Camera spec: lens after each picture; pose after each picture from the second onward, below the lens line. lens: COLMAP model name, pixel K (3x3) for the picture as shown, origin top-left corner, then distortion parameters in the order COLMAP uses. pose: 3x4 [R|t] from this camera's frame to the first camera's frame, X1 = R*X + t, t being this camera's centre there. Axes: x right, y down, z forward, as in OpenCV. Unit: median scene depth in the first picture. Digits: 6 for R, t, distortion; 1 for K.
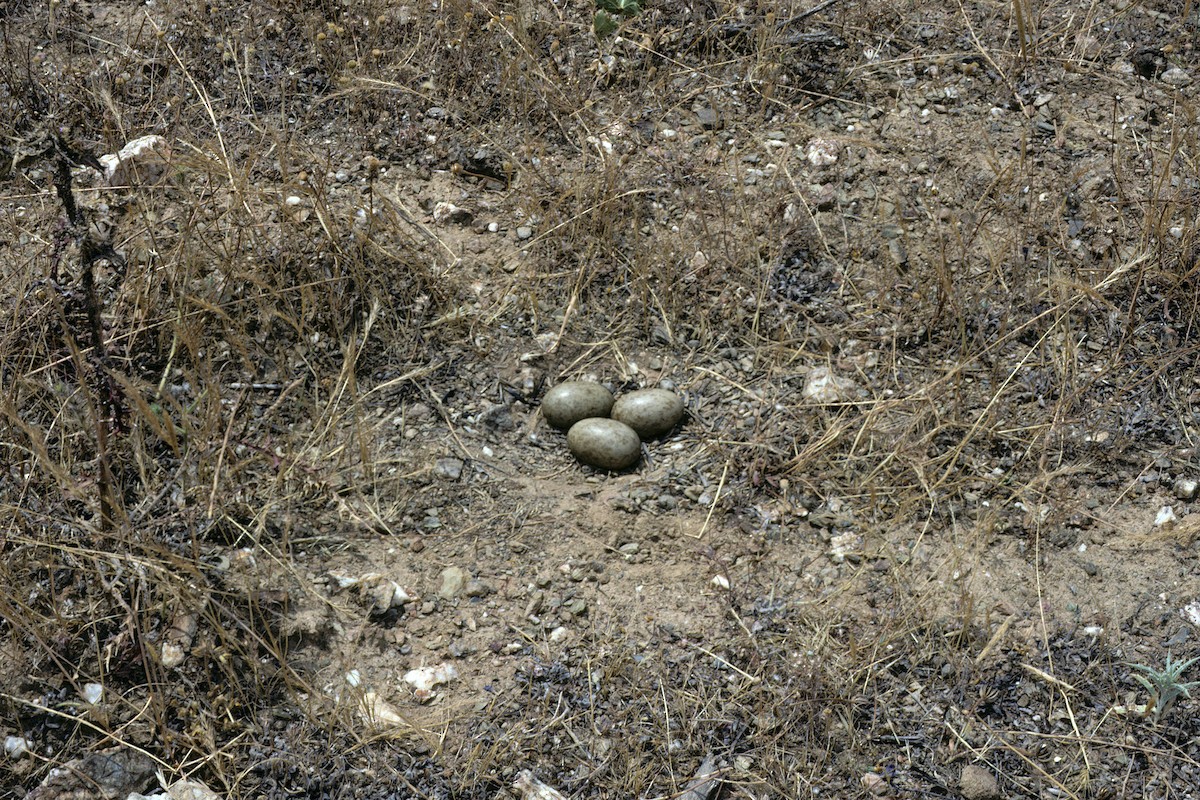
lens RADIAL K [[2290.0, 0, 602.4], [0, 2290.0, 399.3], [0, 0, 1]] dist [-0.013315, 0.000000]
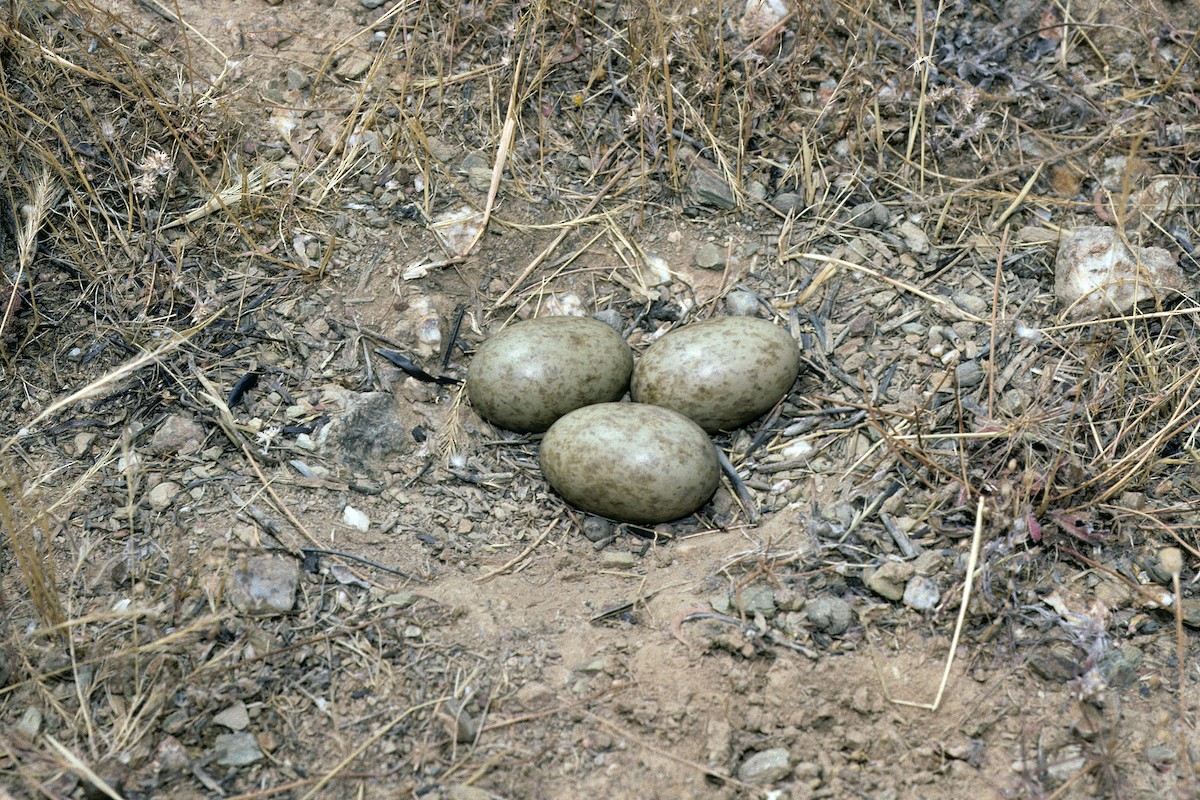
lens RADIAL K [[2290.0, 0, 598.8], [0, 2290.0, 402.7], [0, 0, 1]] dist [-0.013315, 0.000000]
pose [[0.991600, -0.106356, 0.073605, -0.034361], [0.100684, 0.991942, 0.076906, -0.024231], [-0.081191, -0.068849, 0.994318, 0.581138]]
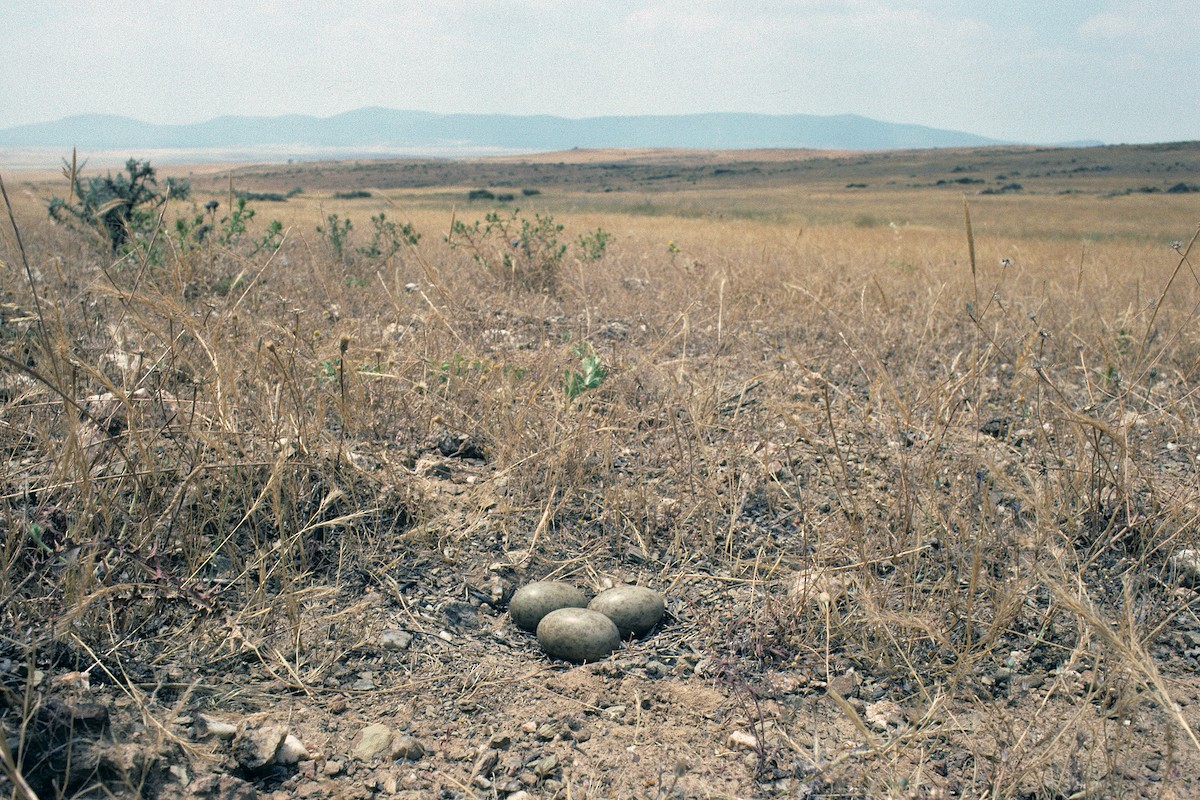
lens RADIAL K [[1053.7, 0, 592.1], [0, 1053.7, 399.4], [0, 0, 1]] dist [-0.072979, 0.018387]
pose [[0.999662, 0.000802, 0.026003, -0.004546], [0.010738, 0.897692, -0.440492, 0.116278], [-0.023696, 0.440622, 0.897380, 0.588433]]
